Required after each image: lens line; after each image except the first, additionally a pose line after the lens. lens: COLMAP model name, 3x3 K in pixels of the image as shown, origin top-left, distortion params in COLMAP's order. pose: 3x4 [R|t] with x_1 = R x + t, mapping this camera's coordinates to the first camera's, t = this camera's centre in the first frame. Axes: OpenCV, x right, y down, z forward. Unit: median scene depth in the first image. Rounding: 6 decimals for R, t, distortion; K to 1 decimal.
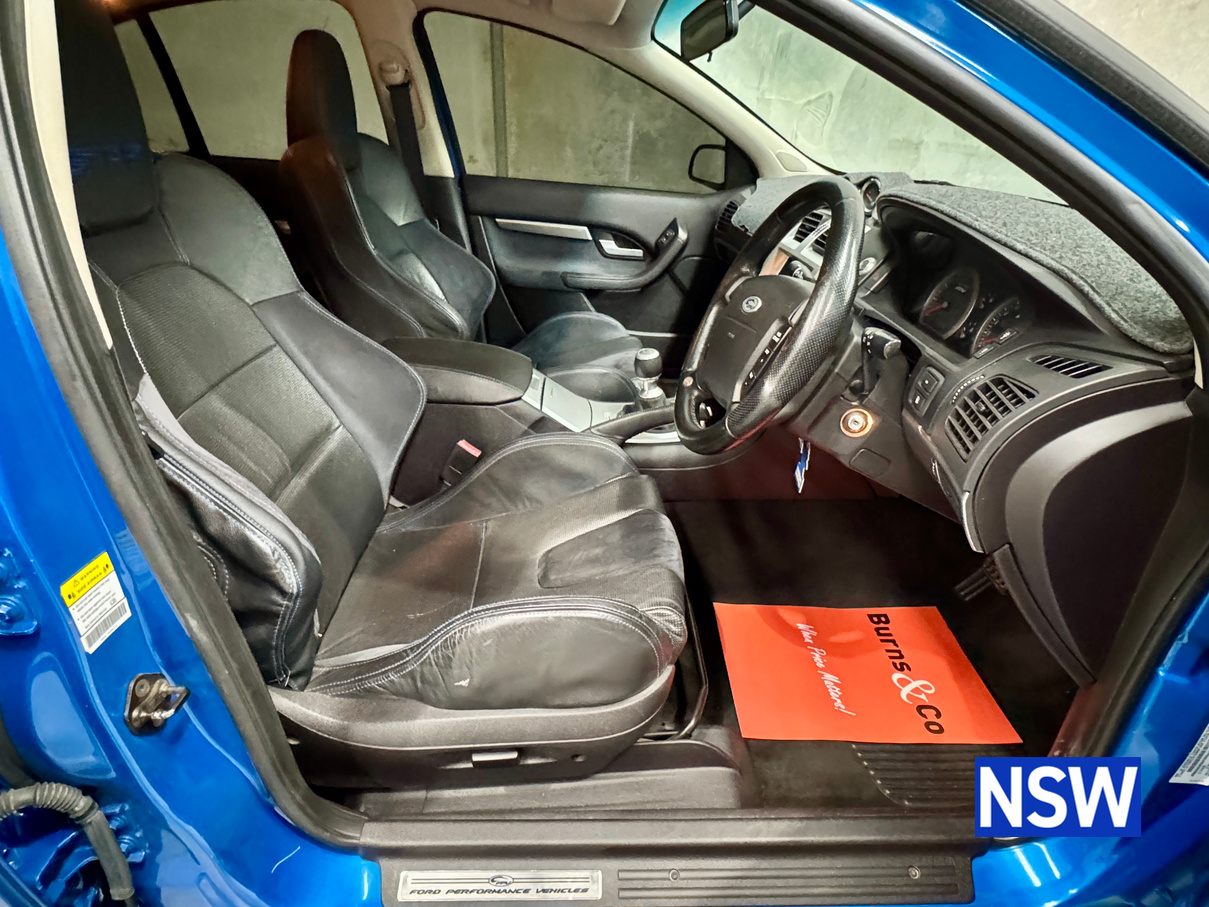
lens RADIAL K [[678.6, 0, 604.5], [0, 678.6, 453.5], [0, 0, 1]] dist [-0.001940, 0.000561]
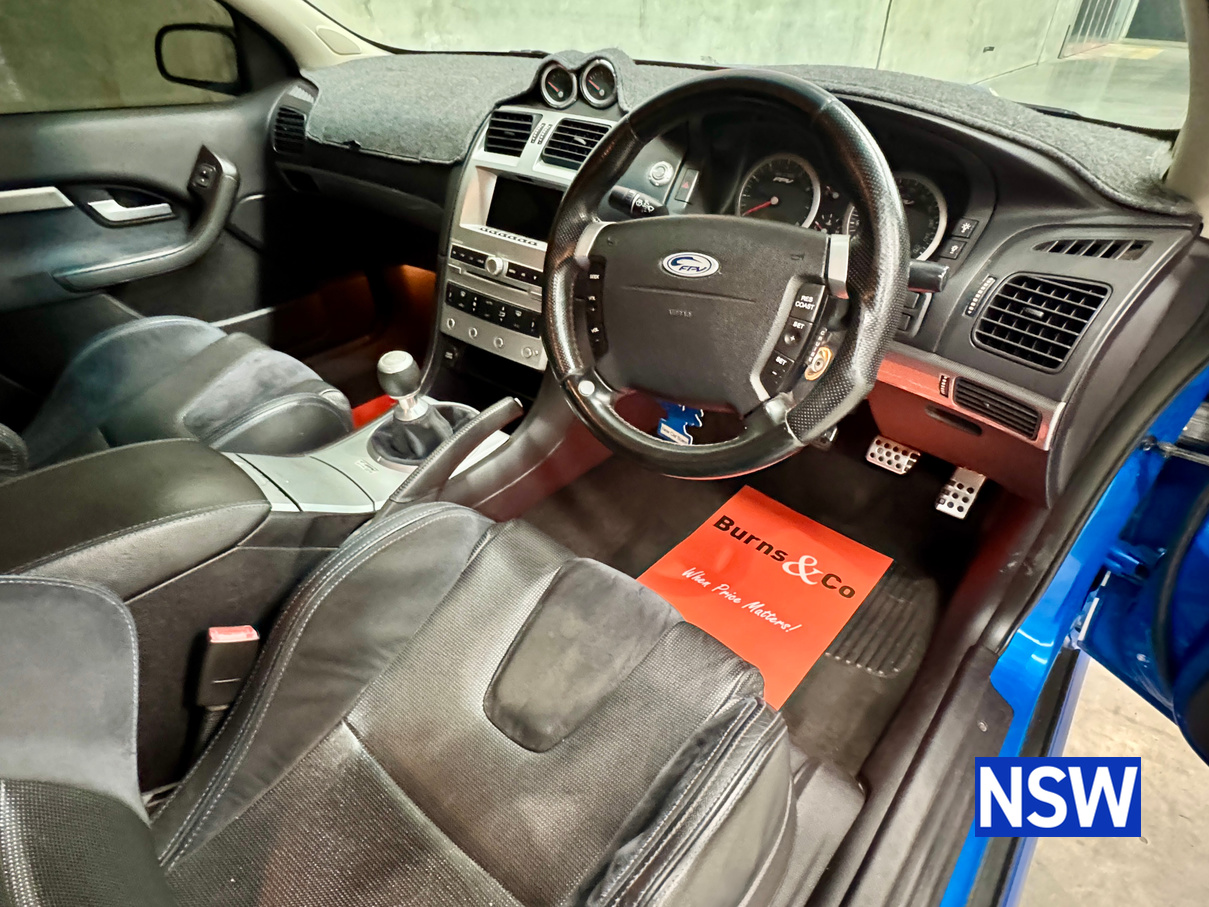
lens RADIAL K [[678.6, 0, 604.5], [0, 678.6, 453.5], [0, 0, 1]] dist [-0.001940, 0.000561]
pose [[0.666769, -0.451651, 0.592815, -0.259812], [0.348766, 0.892066, 0.287368, -0.197694], [-0.658620, 0.015146, 0.752323, 0.362142]]
